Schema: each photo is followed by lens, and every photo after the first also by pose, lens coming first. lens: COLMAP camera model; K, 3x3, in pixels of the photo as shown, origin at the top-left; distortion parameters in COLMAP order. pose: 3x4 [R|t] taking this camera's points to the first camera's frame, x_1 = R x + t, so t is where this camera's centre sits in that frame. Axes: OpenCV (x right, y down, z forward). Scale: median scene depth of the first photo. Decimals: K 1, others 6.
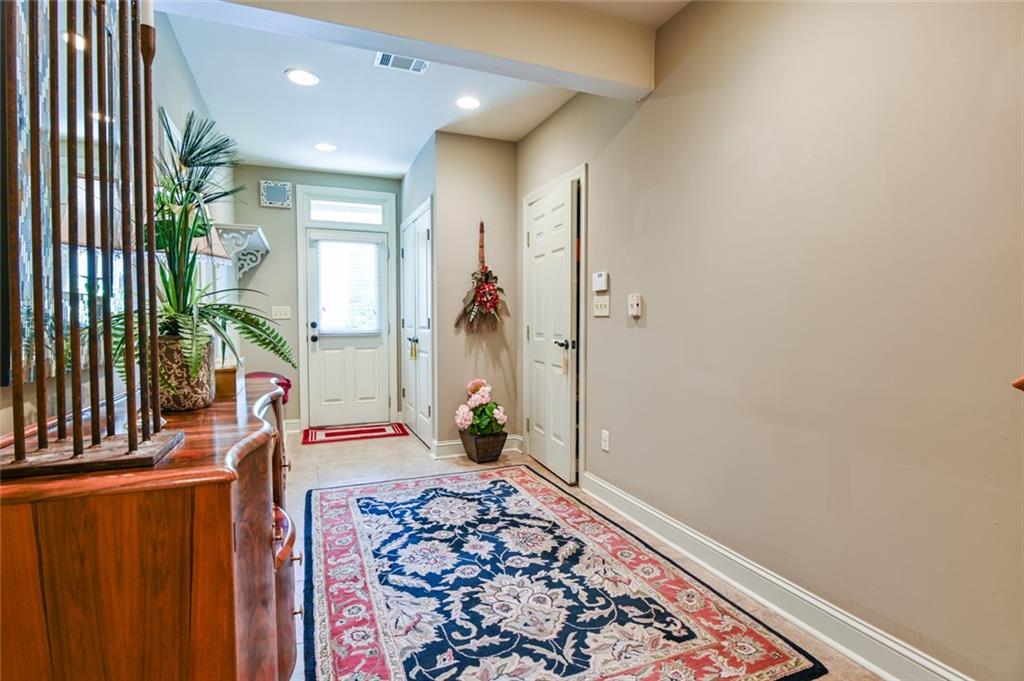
lens RADIAL K [[500.0, 0, 510.3], [0, 500.0, 340.2], [0, 0, 1]] dist [-0.022071, 0.000824]
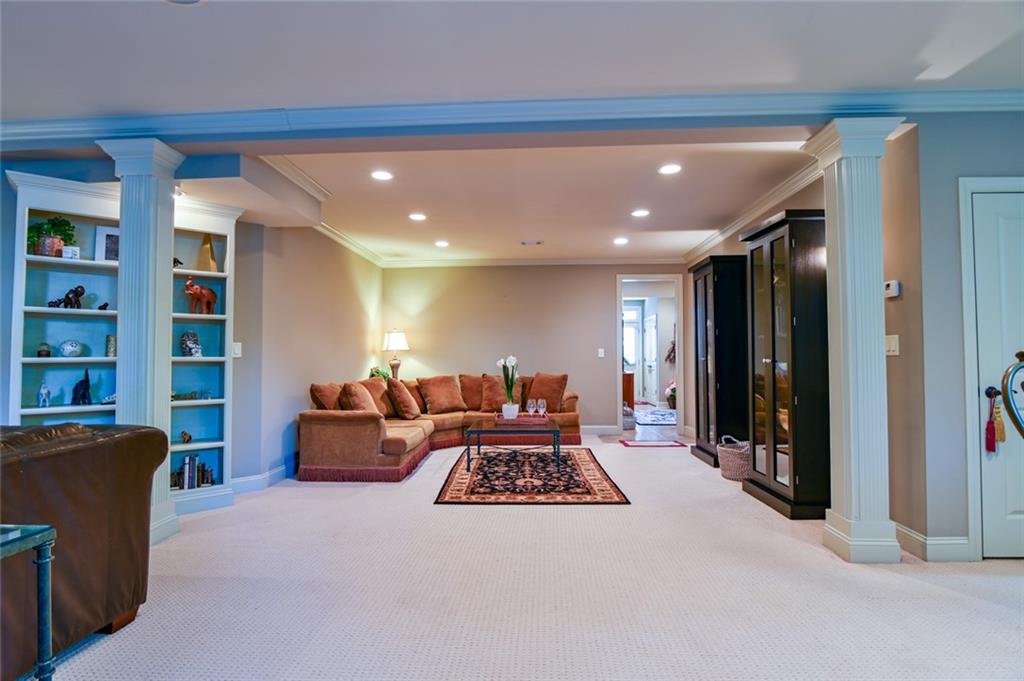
lens RADIAL K [[500.0, 0, 514.2], [0, 500.0, 342.3], [0, 0, 1]] dist [-0.022071, 0.000824]
pose [[0.901236, -0.015910, -0.433037, 0.388105], [-0.014608, 0.997642, -0.067057, 0.078952], [0.433083, 0.066760, 0.898878, -2.150307]]
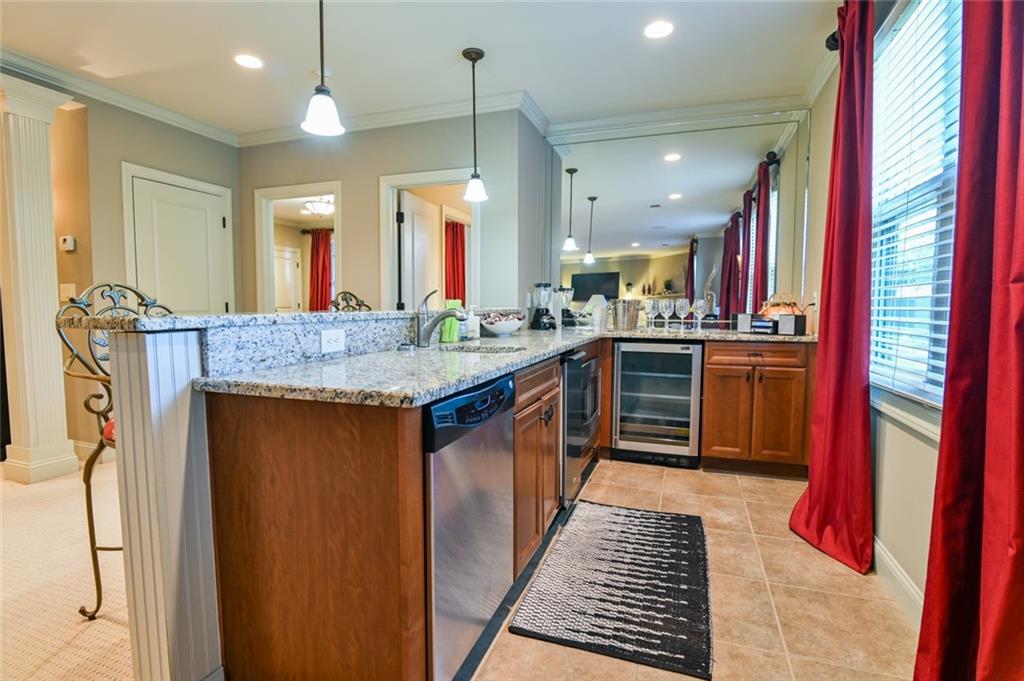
lens RADIAL K [[500.0, 0, 512.9], [0, 500.0, 342.6], [0, 0, 1]] dist [-0.022071, 0.000824]
pose [[0.666694, -0.053403, 0.743416, 0.732540], [0.027838, 0.998518, 0.046763, 0.158574], [-0.744812, -0.010481, 0.667192, -3.400674]]
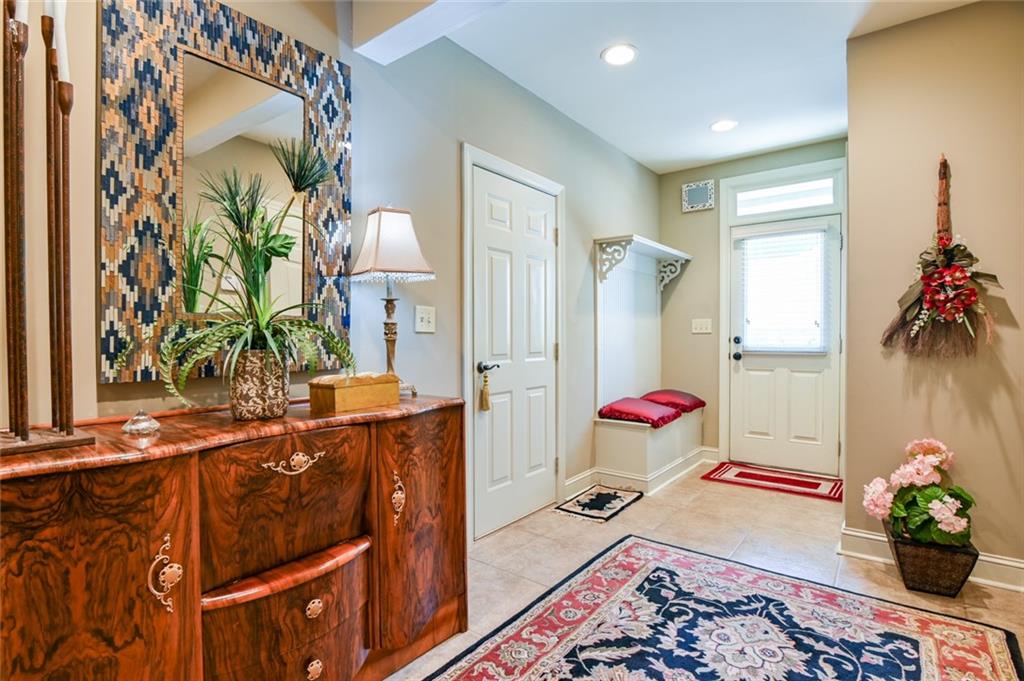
lens RADIAL K [[500.0, 0, 515.2], [0, 500.0, 339.8], [0, 0, 1]] dist [-0.022071, 0.000824]
pose [[0.498646, 0.009024, -0.866759, 0.212634], [-0.033926, 0.999383, -0.009113, -0.015272], [0.866141, 0.033950, 0.498645, 0.363421]]
